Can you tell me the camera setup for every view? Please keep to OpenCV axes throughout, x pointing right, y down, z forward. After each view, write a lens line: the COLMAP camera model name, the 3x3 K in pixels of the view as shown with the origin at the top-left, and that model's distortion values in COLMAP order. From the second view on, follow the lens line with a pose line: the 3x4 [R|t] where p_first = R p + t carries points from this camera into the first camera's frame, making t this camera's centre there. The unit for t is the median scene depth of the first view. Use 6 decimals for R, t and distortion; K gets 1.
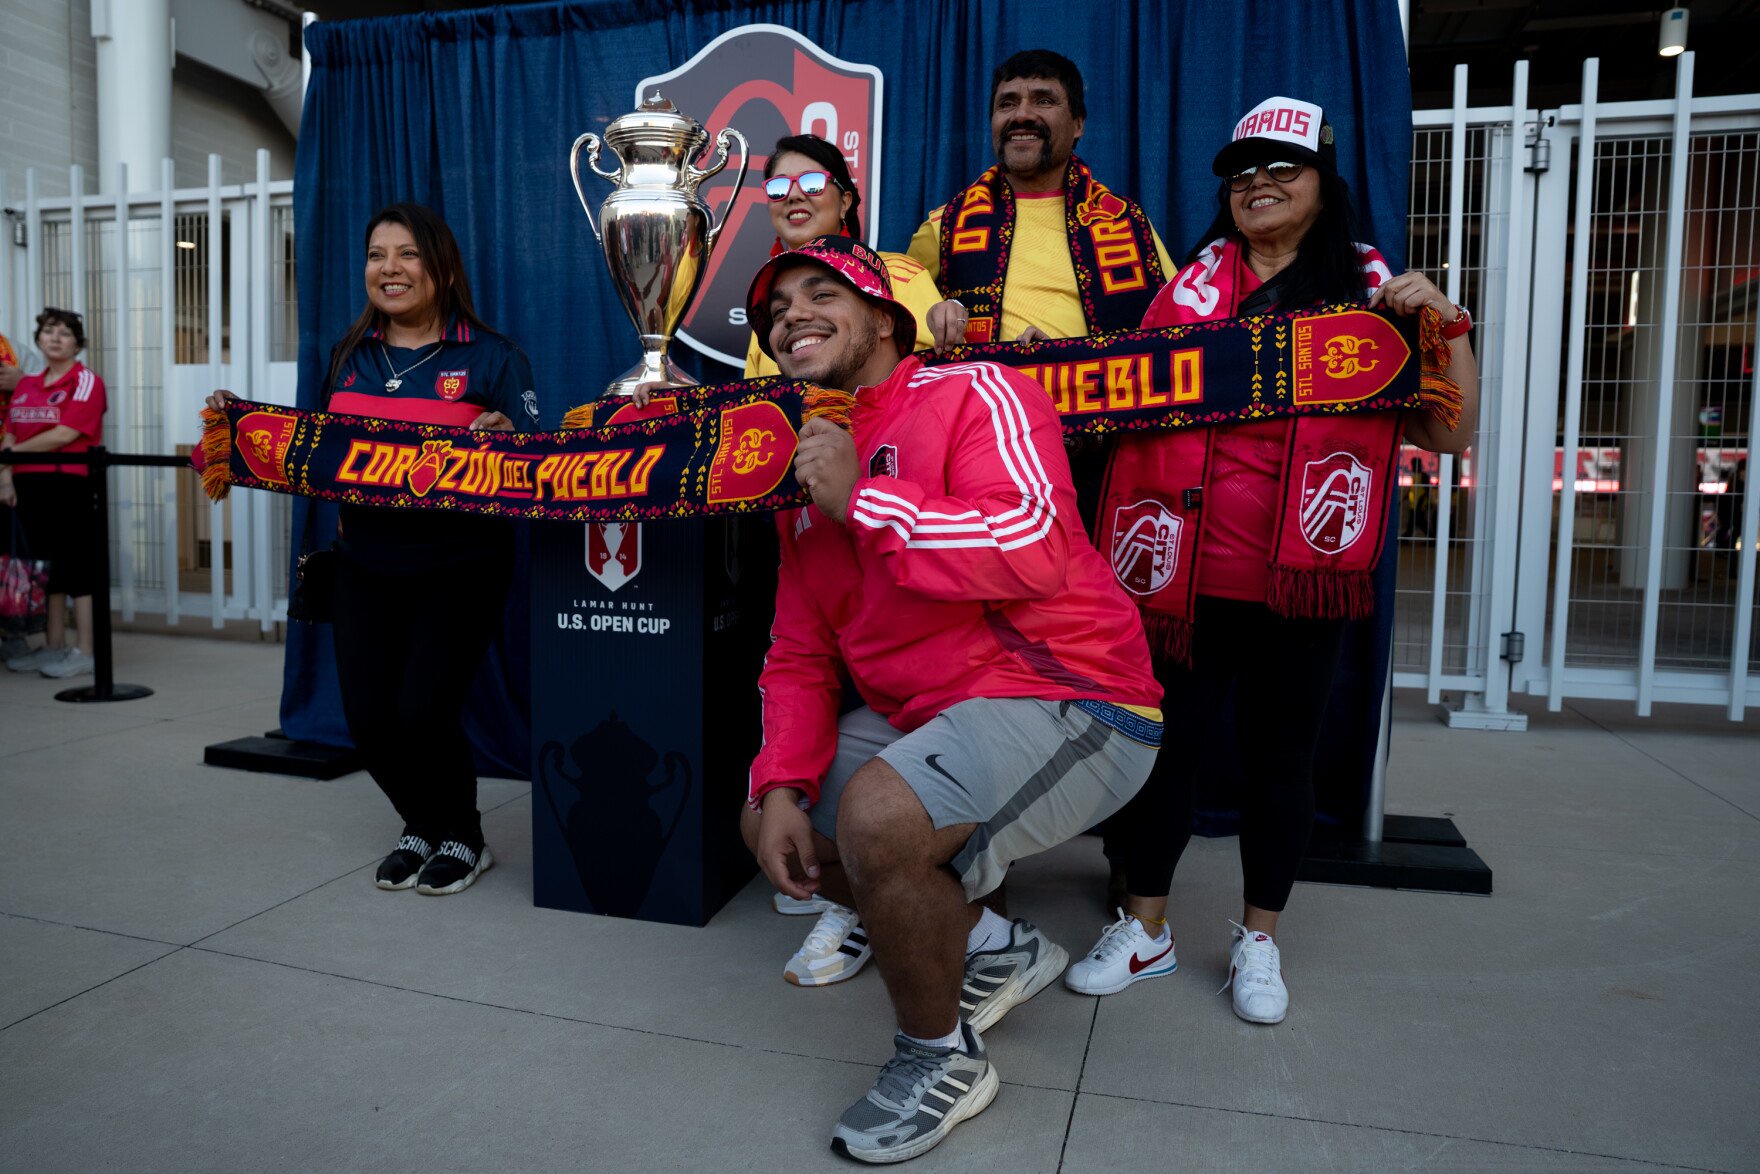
lens RADIAL K [[1190.1, 0, 880.0], [0, 1190.1, 587.0], [0, 0, 1]] dist [-0.037567, 0.010201]
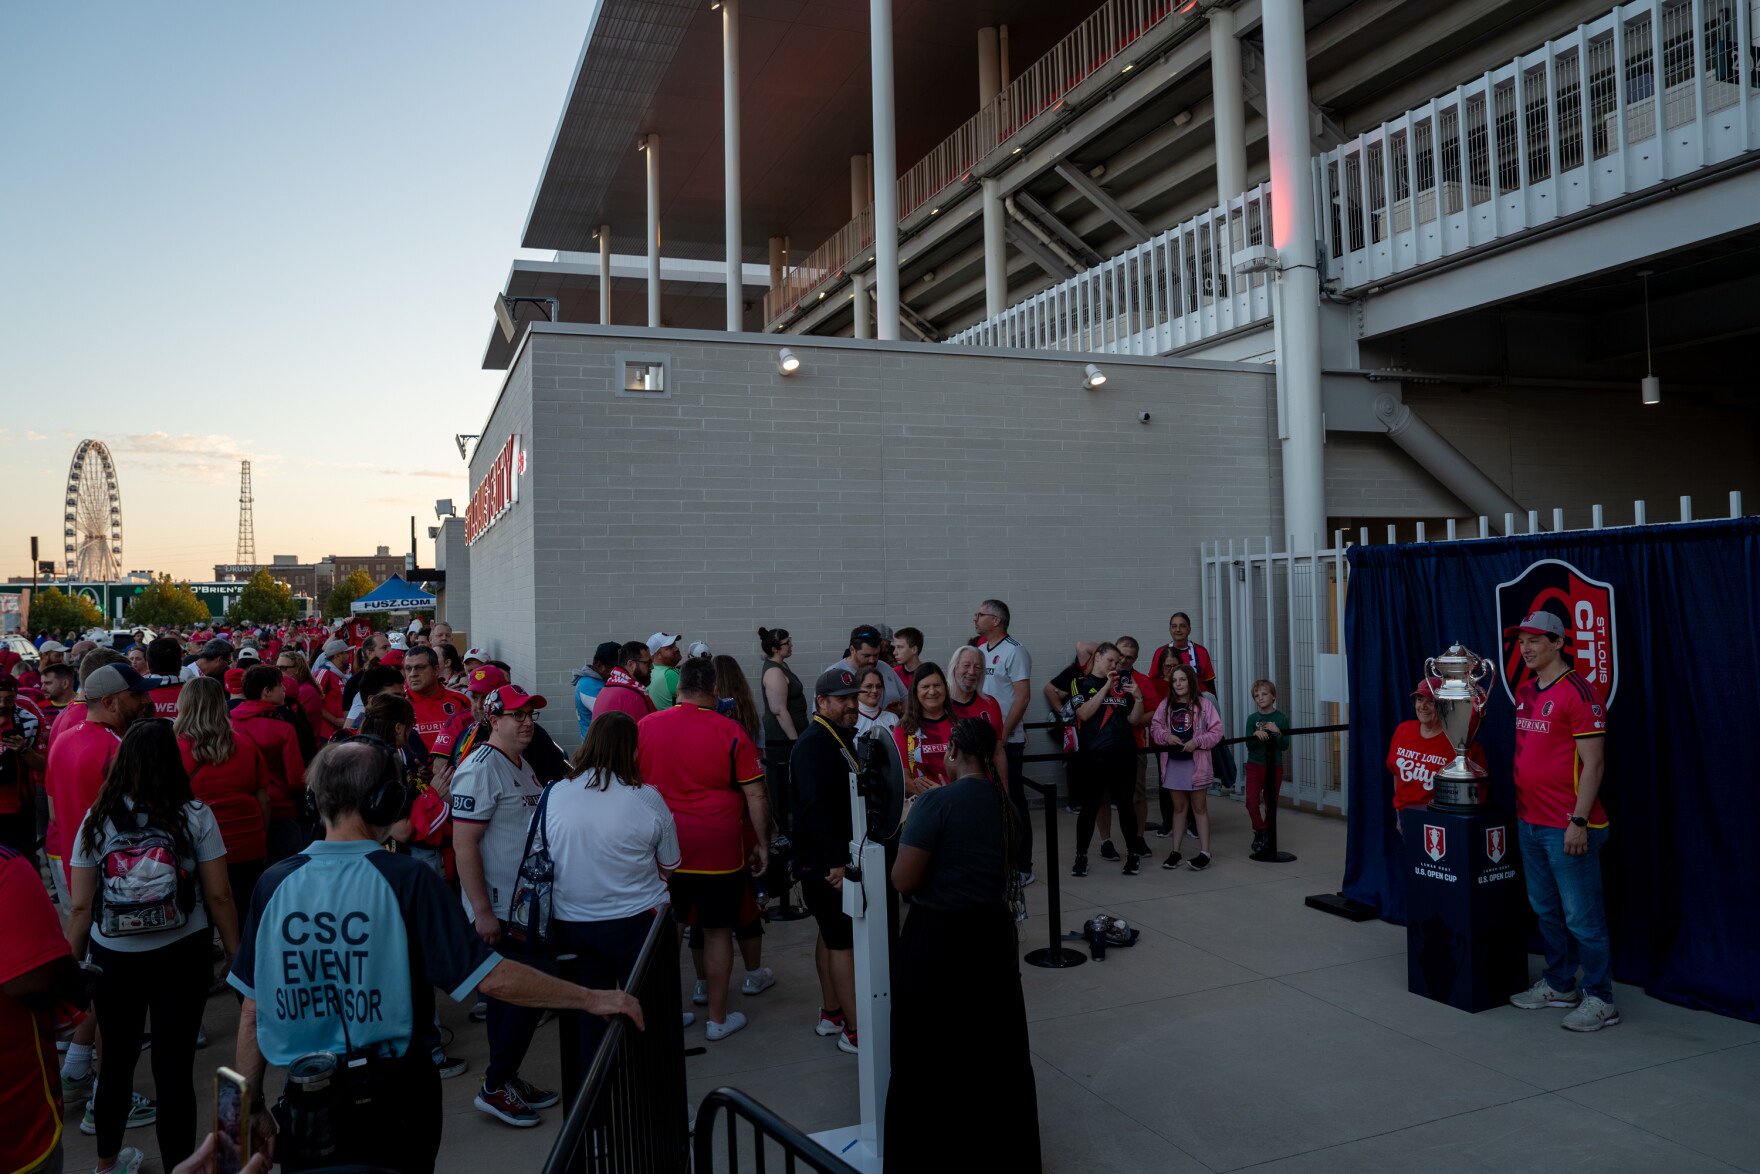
lens RADIAL K [[1190.1, 0, 880.0], [0, 1190.1, 587.0], [0, 0, 1]] dist [-0.037567, 0.010201]
pose [[0.588147, -0.056778, -0.806758, 0.756084], [-0.030492, 0.995267, -0.092274, -0.207945], [0.808179, 0.078871, 0.583632, -0.949658]]
